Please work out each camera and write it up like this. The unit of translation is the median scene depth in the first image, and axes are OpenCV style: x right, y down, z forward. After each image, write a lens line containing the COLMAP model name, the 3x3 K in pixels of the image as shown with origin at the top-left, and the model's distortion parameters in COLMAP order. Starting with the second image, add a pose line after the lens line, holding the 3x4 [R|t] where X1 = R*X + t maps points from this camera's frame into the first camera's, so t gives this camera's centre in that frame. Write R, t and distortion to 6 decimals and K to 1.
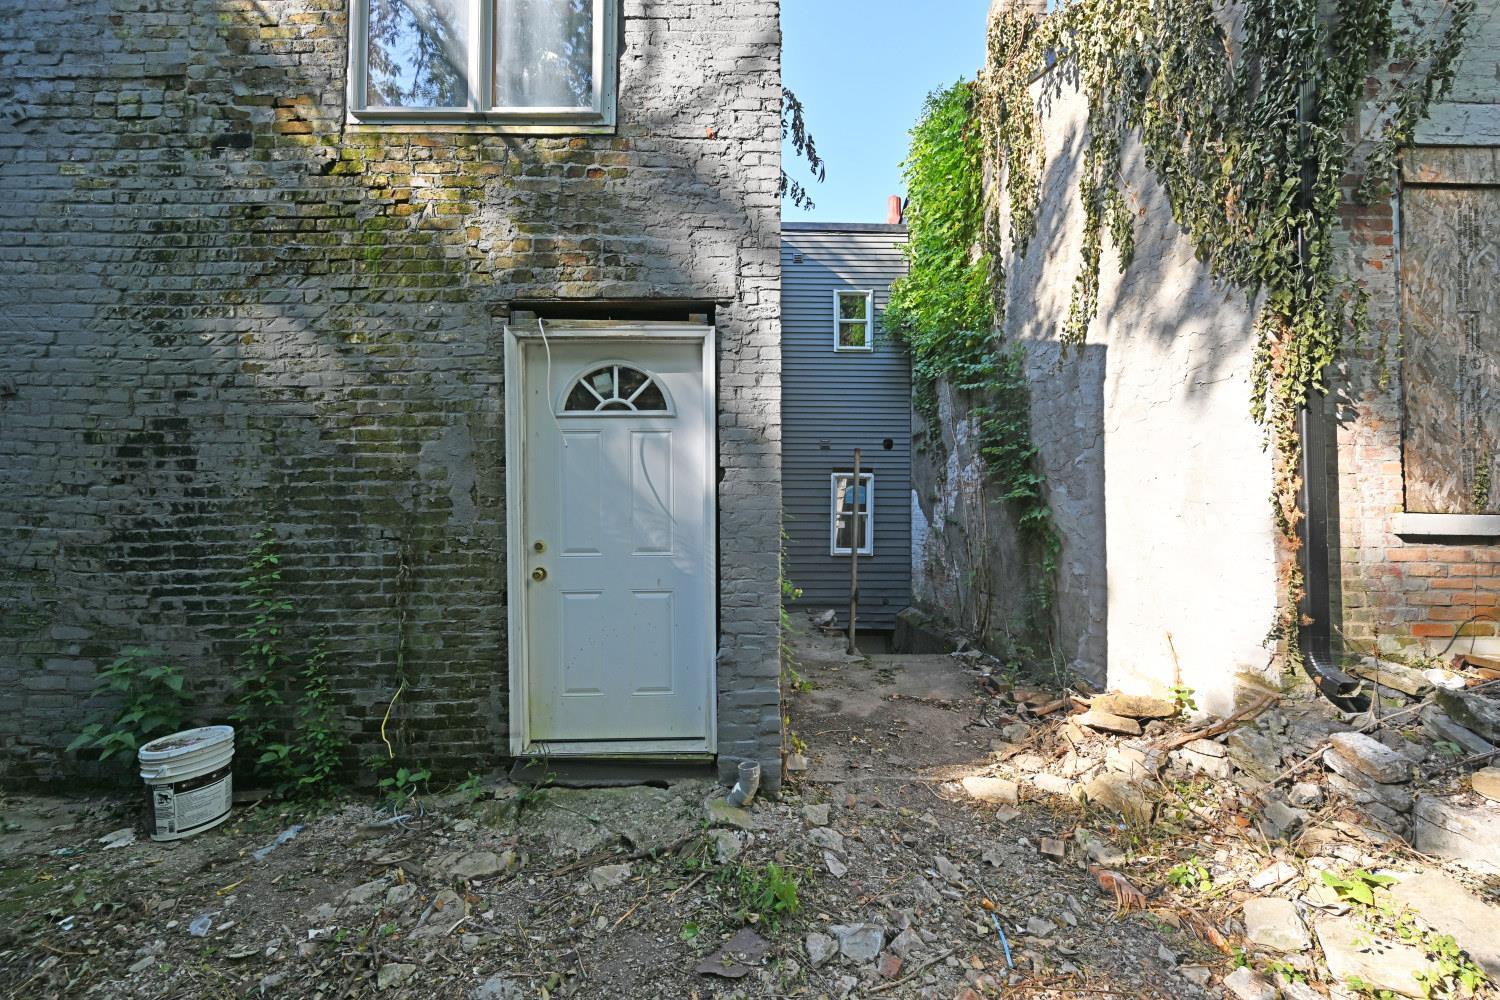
lens RADIAL K [[583.5, 0, 755.6], [0, 583.5, 500.7], [0, 0, 1]] dist [-0.002680, 0.000441]
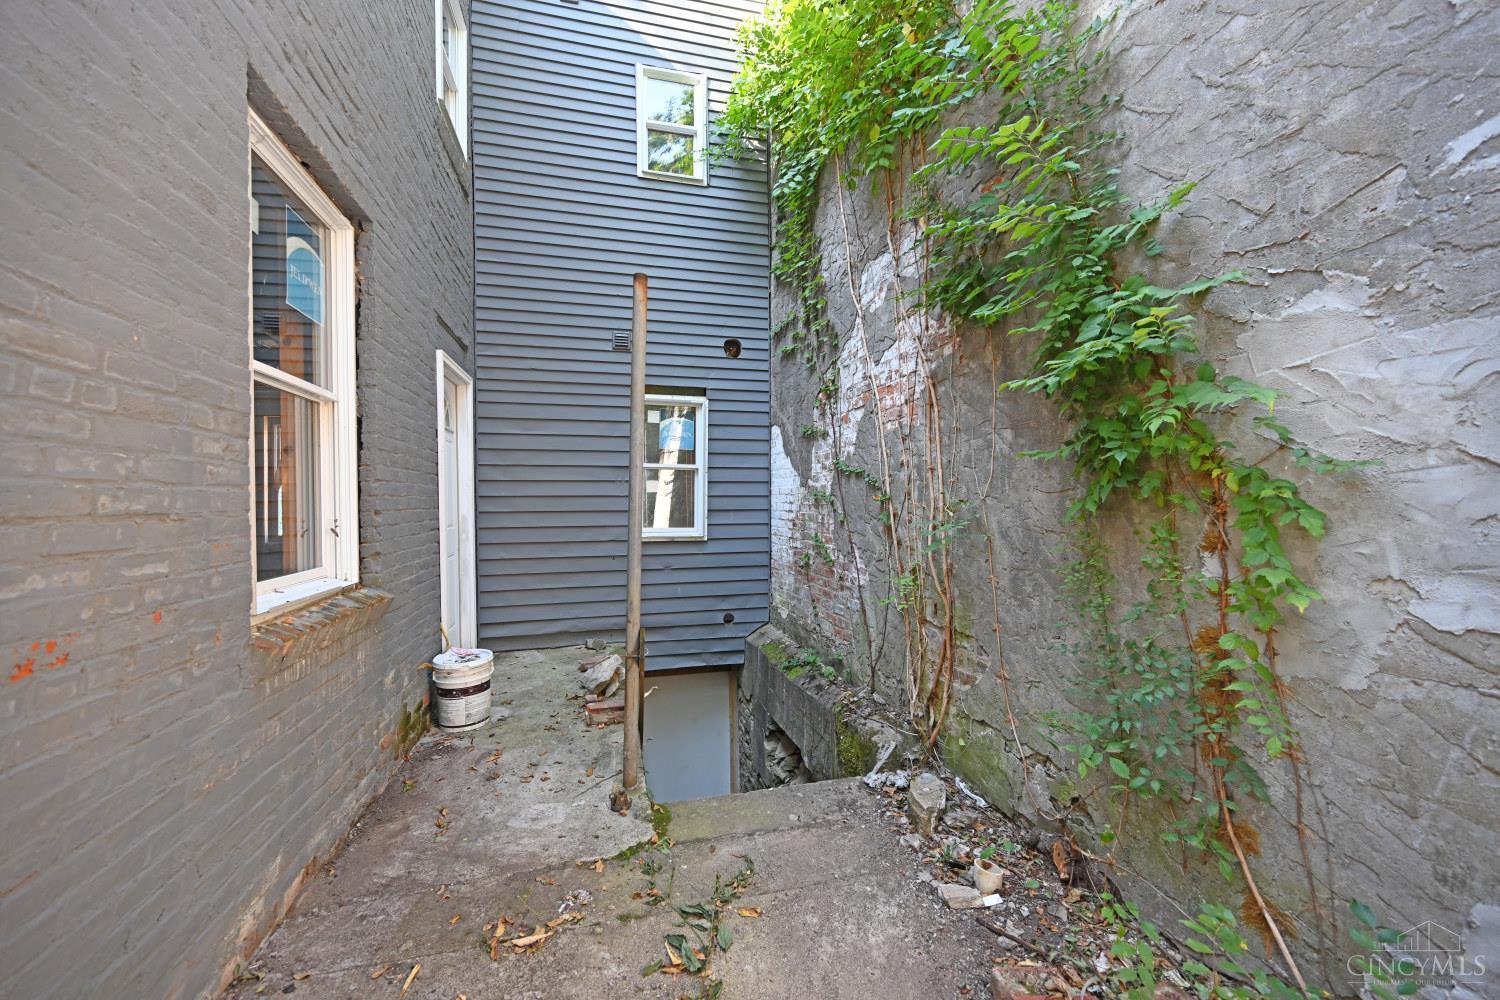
lens RADIAL K [[583.5, 0, 753.5], [0, 583.5, 497.5], [0, 0, 1]] dist [-0.002680, 0.000441]
pose [[0.972608, -0.008760, 0.232285, 0.352167], [0.001081, 0.999449, 0.033165, 0.104545], [-0.232447, -0.032005, 0.972082, 1.349266]]
